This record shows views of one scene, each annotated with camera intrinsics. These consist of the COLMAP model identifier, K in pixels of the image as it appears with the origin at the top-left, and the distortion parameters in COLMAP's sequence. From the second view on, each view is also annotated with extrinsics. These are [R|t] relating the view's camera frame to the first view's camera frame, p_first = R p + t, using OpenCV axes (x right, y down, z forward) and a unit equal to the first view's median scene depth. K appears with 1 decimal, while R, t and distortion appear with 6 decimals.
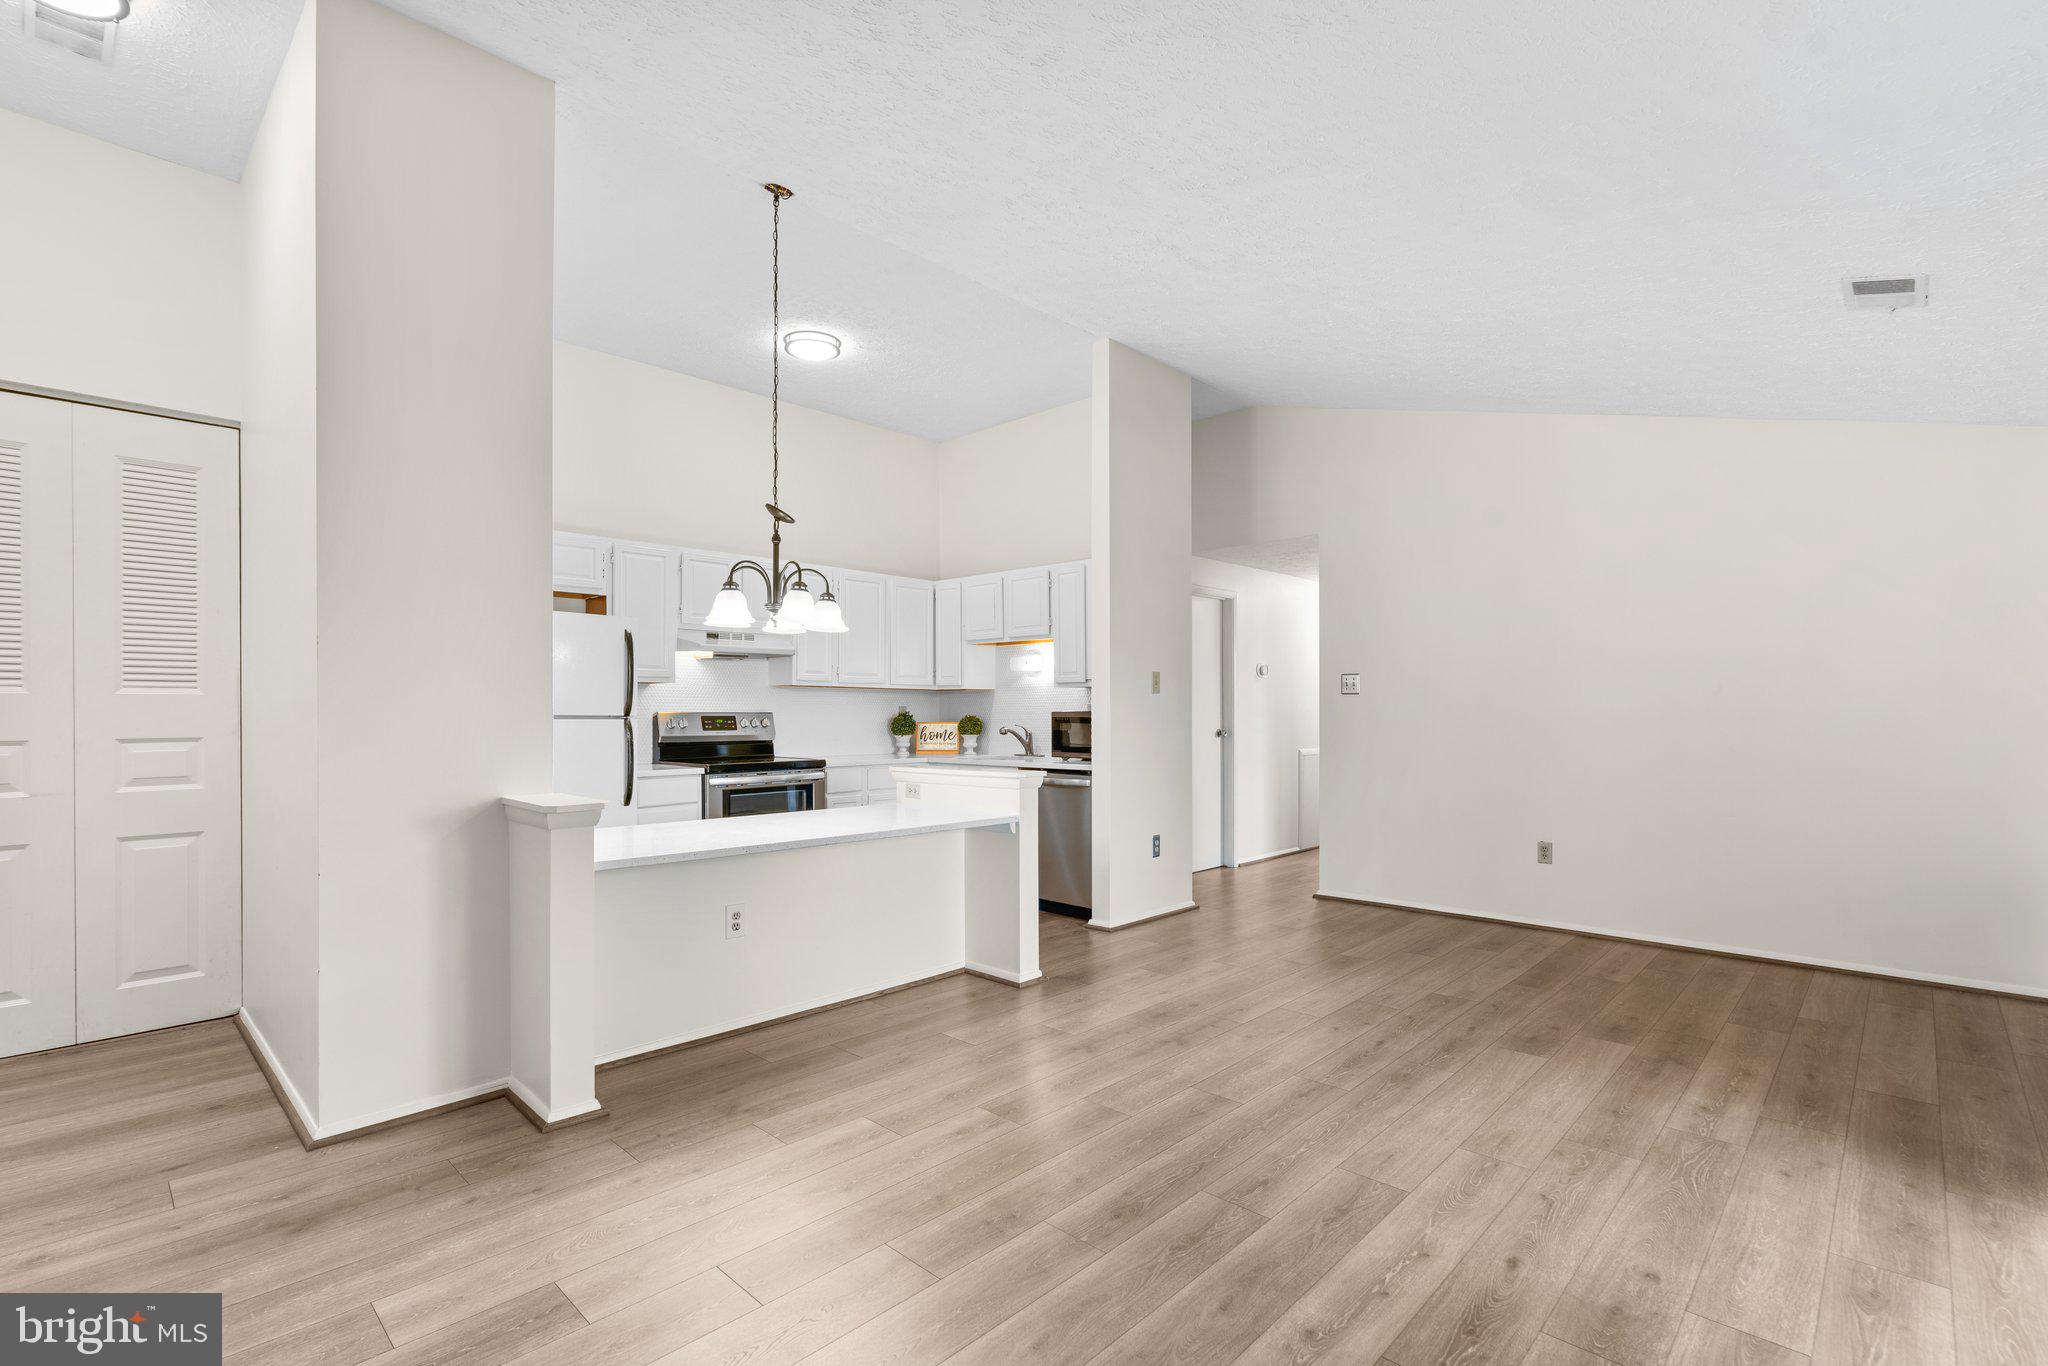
lens RADIAL K [[941.0, 0, 1032.9], [0, 941.0, 704.3], [0, 0, 1]] dist [-0.015451, 0.000048]
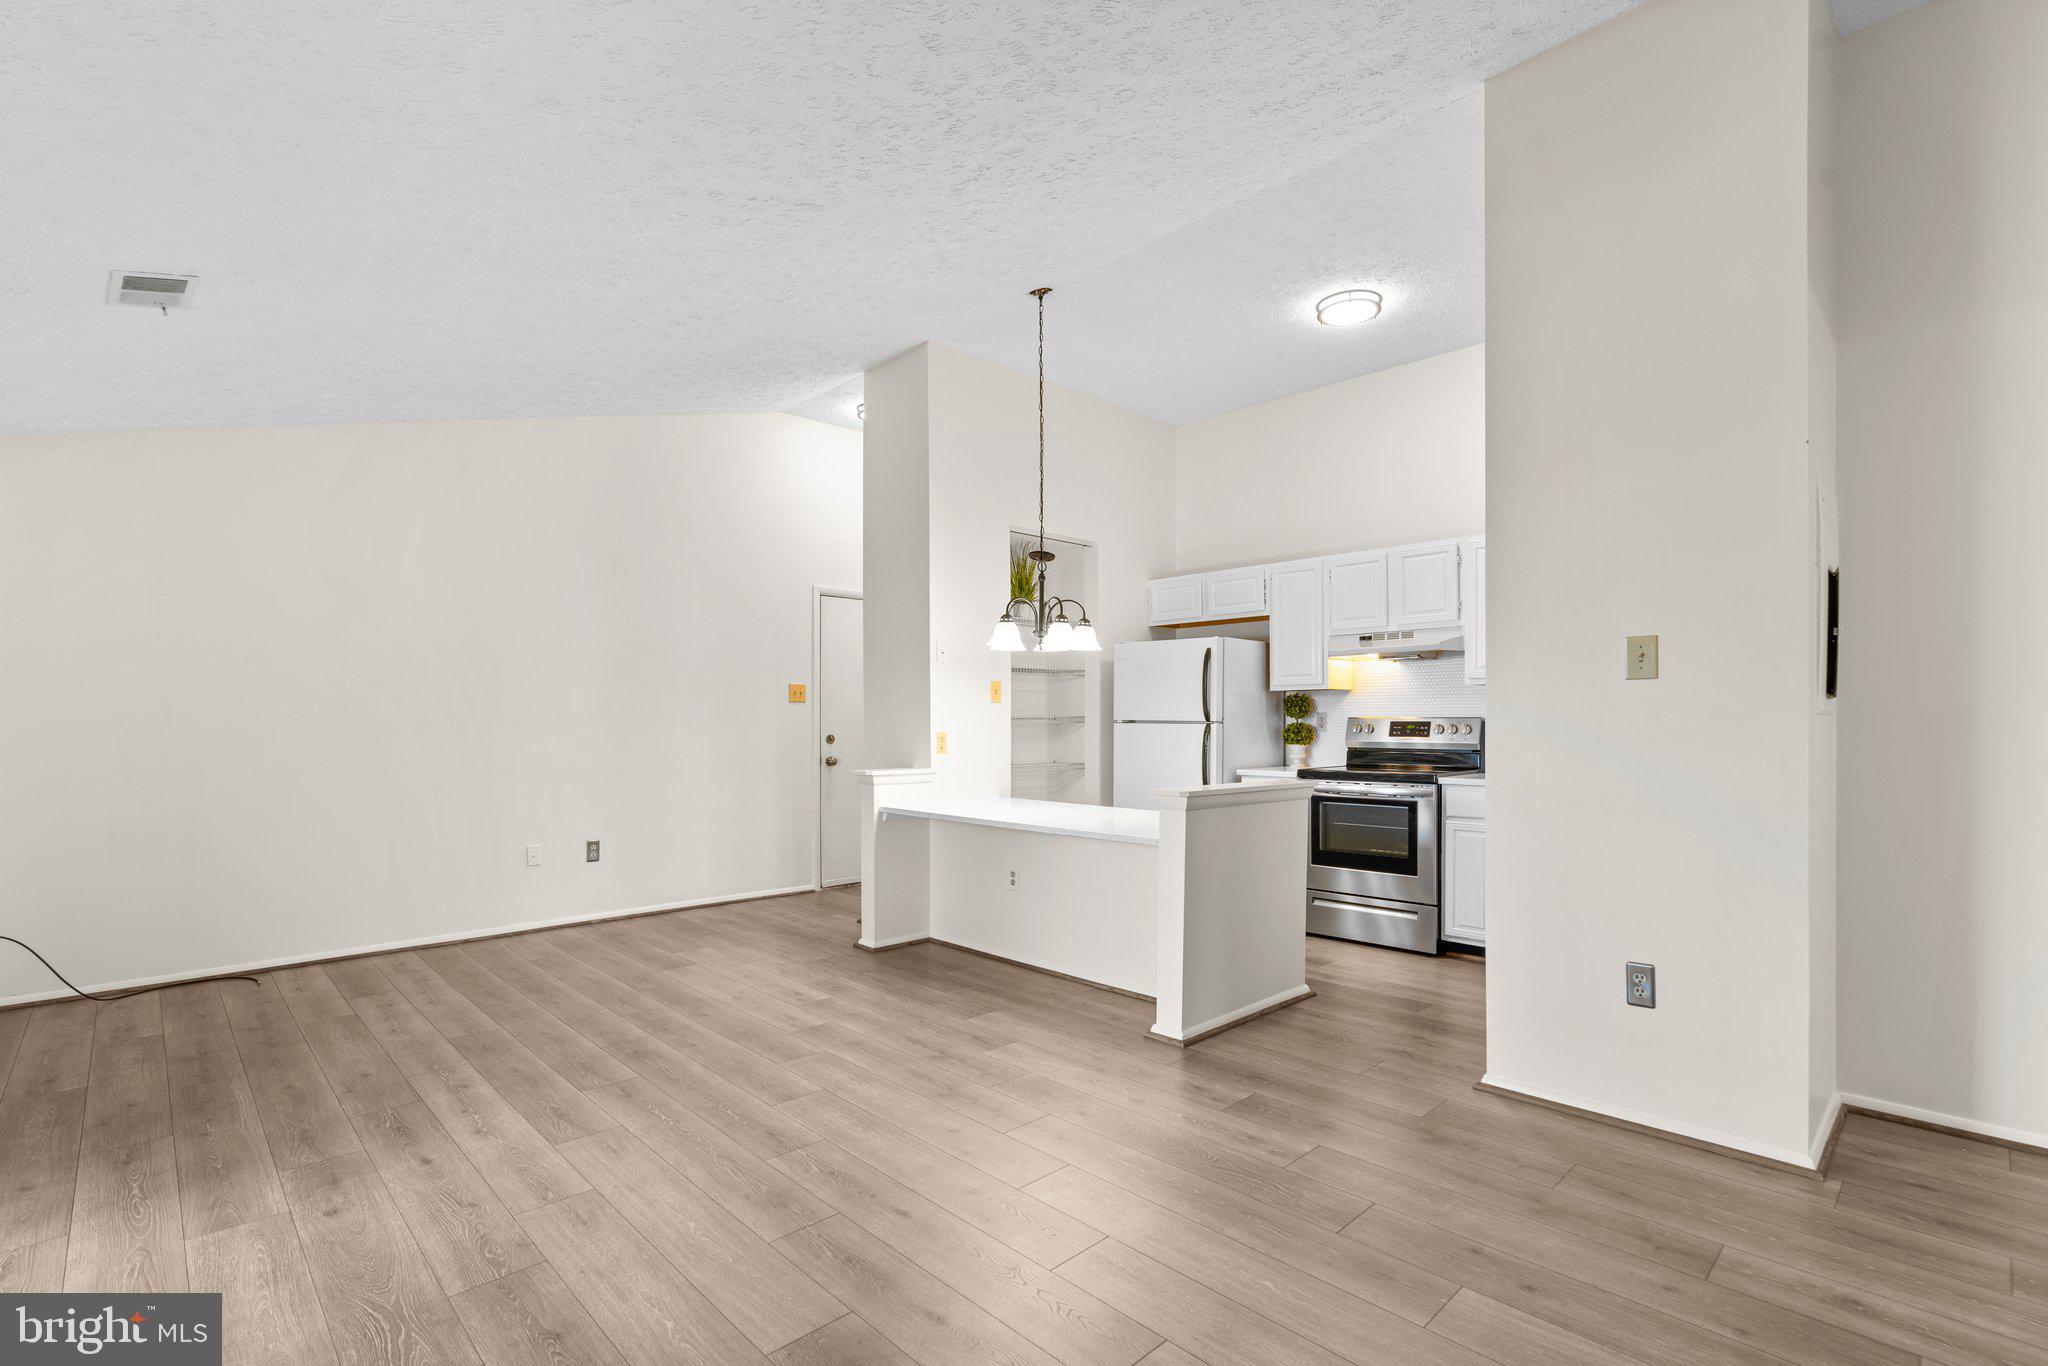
lens RADIAL K [[938.3, 0, 1019.1], [0, 938.3, 720.8], [0, 0, 1]] dist [-0.017698, 0.000310]
pose [[-0.050402, 0.003786, -0.998722, 0.638928], [0.011833, 0.999925, 0.003193, 0.004583], [0.998659, -0.011657, -0.050443, 0.693451]]
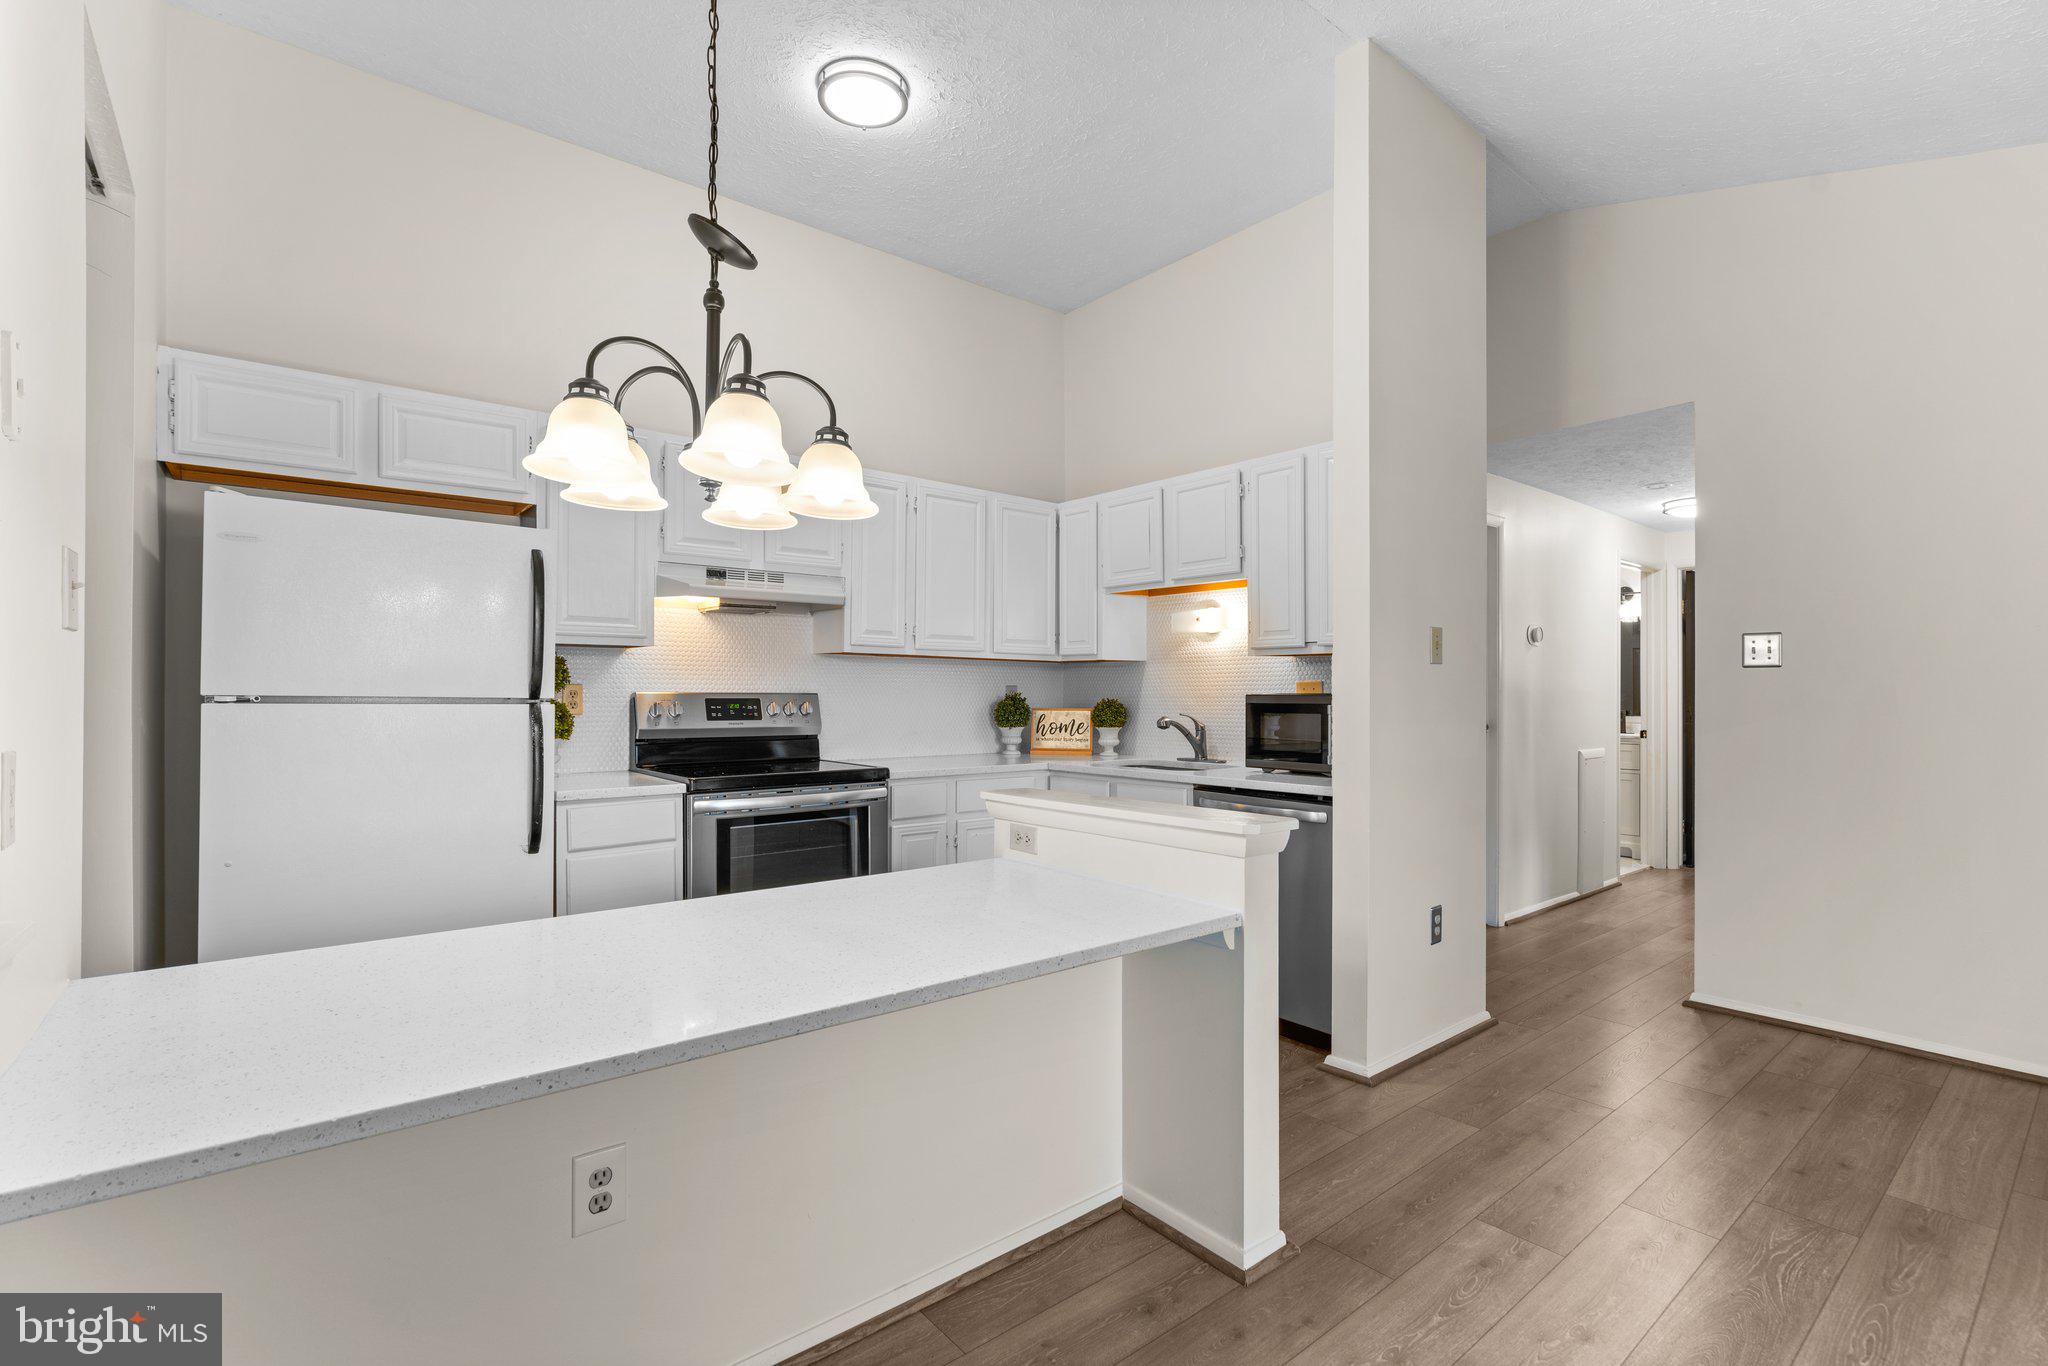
lens RADIAL K [[934.1, 0, 1033.6], [0, 934.1, 689.7], [0, 0, 1]] dist [-0.006086, 0.000445]
pose [[0.992578, 0.004099, -0.121540, -0.047441], [-0.003571, 0.999983, 0.004555, 0.002803], [0.121556, -0.004088, 0.992576, 0.392760]]
